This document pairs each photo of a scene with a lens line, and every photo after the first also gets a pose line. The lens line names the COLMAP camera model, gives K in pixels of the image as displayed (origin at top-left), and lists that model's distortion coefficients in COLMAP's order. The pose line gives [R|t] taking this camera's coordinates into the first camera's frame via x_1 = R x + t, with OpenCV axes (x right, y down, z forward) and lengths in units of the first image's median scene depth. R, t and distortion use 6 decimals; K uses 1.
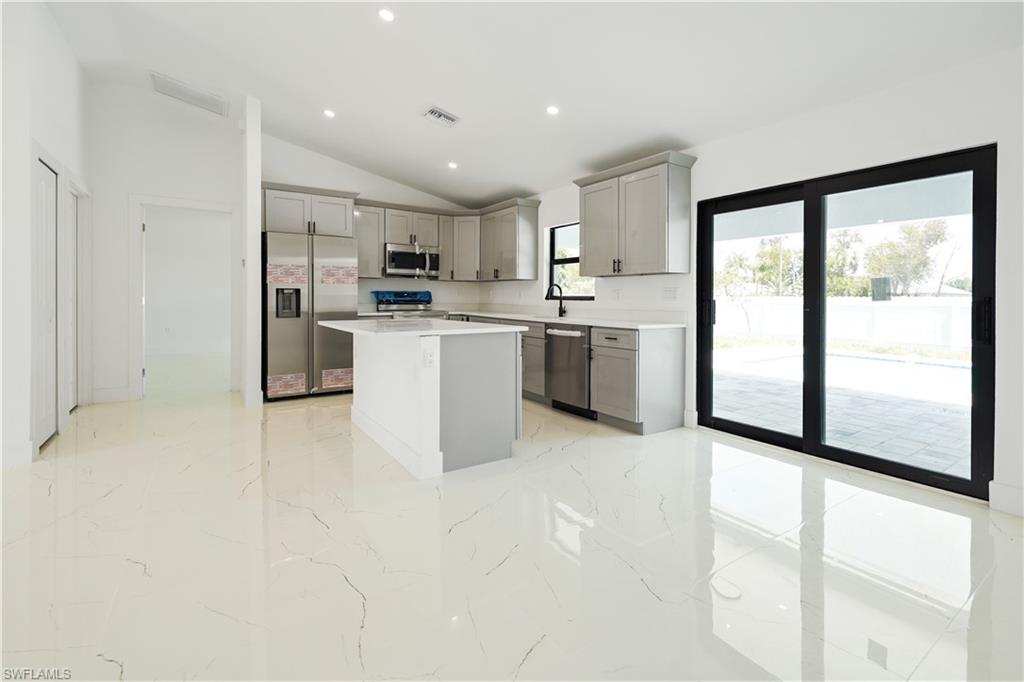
lens RADIAL K [[442.0, 0, 510.7], [0, 442.0, 301.6], [0, 0, 1]] dist [0.000594, 0.000082]
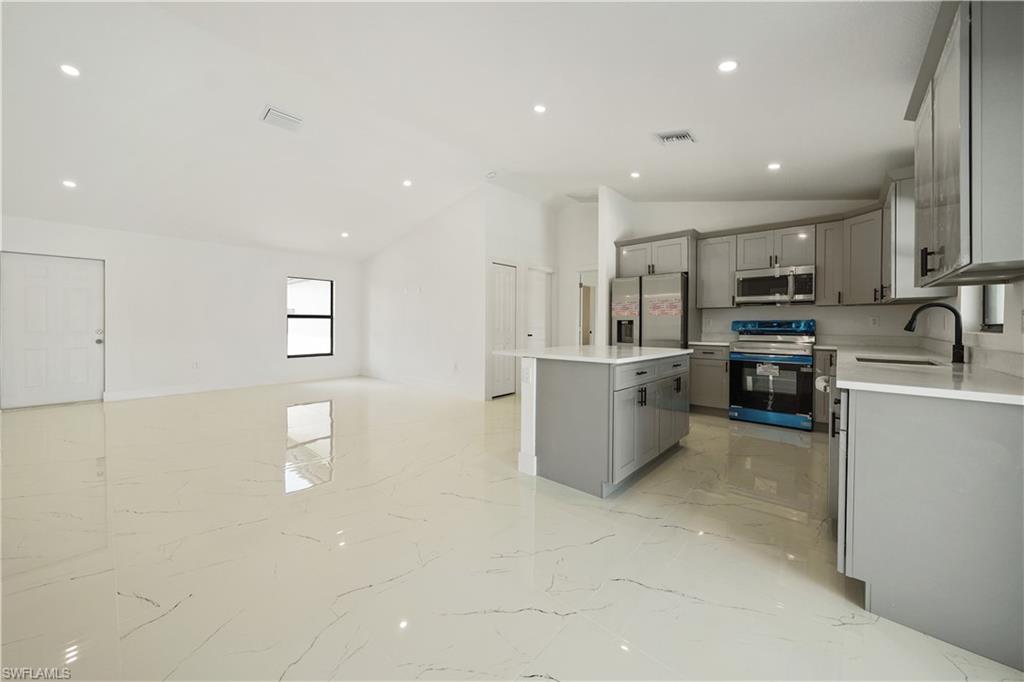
lens RADIAL K [[369.7, 0, 510.9], [0, 369.7, 325.3], [0, 0, 1]] dist [-0.000248, 0.000005]
pose [[0.237768, -0.005458, -0.971307, 0.401191], [-0.011901, 0.999893, -0.008532, -0.001081], [0.971249, 0.013588, 0.237677, 0.352245]]
